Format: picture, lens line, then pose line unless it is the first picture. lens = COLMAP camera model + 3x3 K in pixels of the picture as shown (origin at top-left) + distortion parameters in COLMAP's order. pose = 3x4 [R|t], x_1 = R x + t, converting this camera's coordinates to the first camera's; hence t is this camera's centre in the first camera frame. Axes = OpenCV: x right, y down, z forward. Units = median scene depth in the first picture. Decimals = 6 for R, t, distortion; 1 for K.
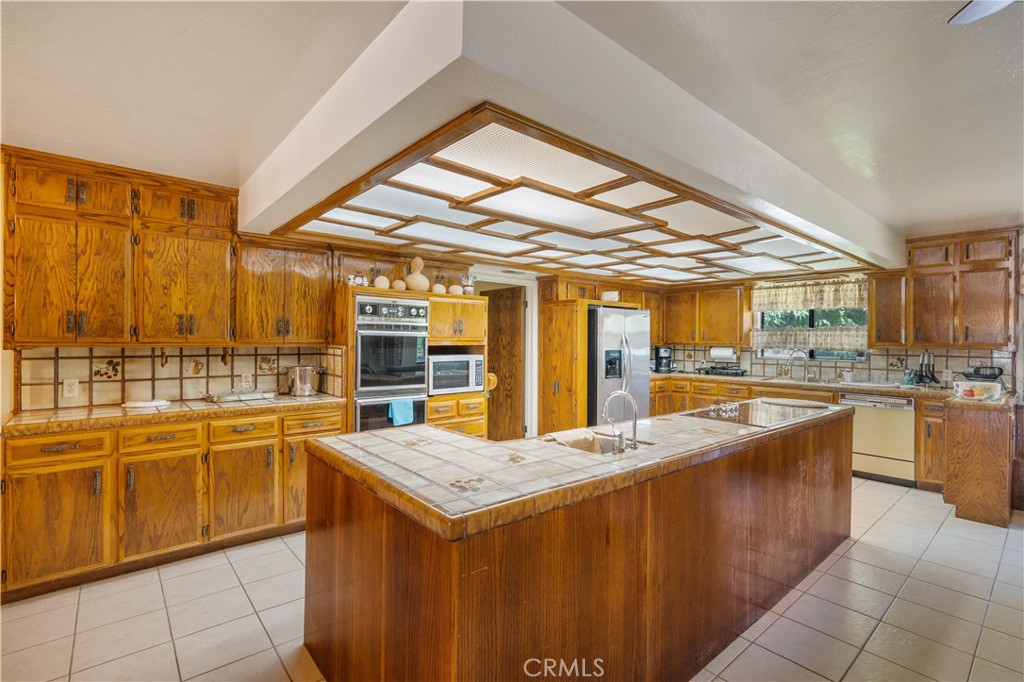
lens RADIAL K [[465.1, 0, 511.5], [0, 465.1, 341.0], [0, 0, 1]] dist [-0.014174, 0.000413]
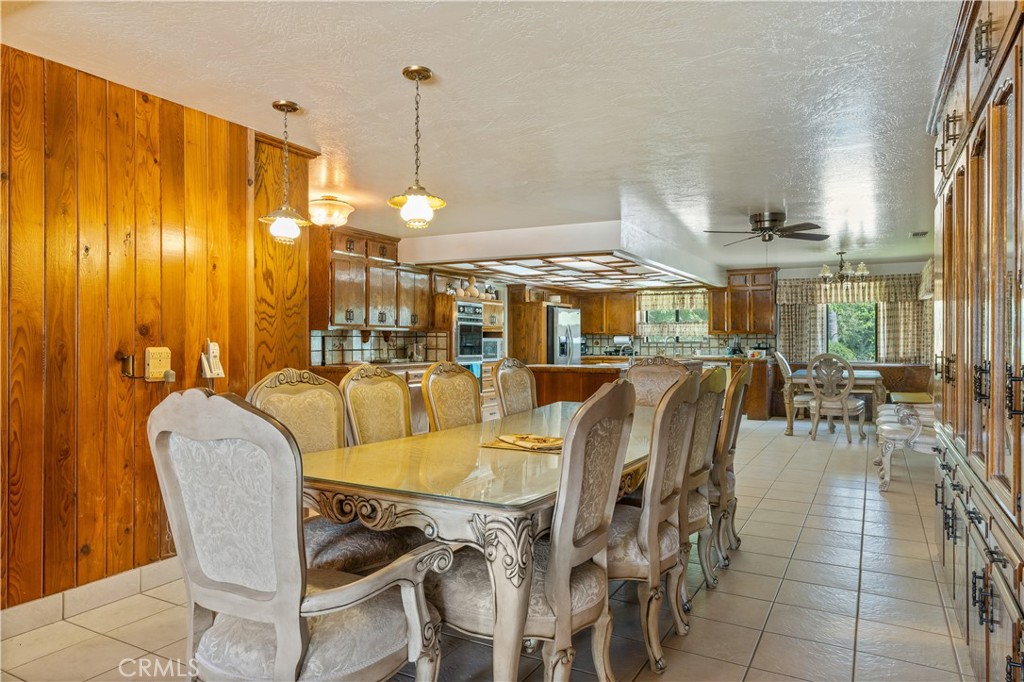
lens RADIAL K [[660.1, 0, 512.2], [0, 660.1, 341.1], [0, 0, 1]] dist [0.001354, -0.000330]
pose [[0.934515, -0.006783, 0.355860, -0.707597], [0.008272, 0.999962, -0.002665, 0.039991], [-0.355829, 0.005434, 0.934535, -0.935117]]
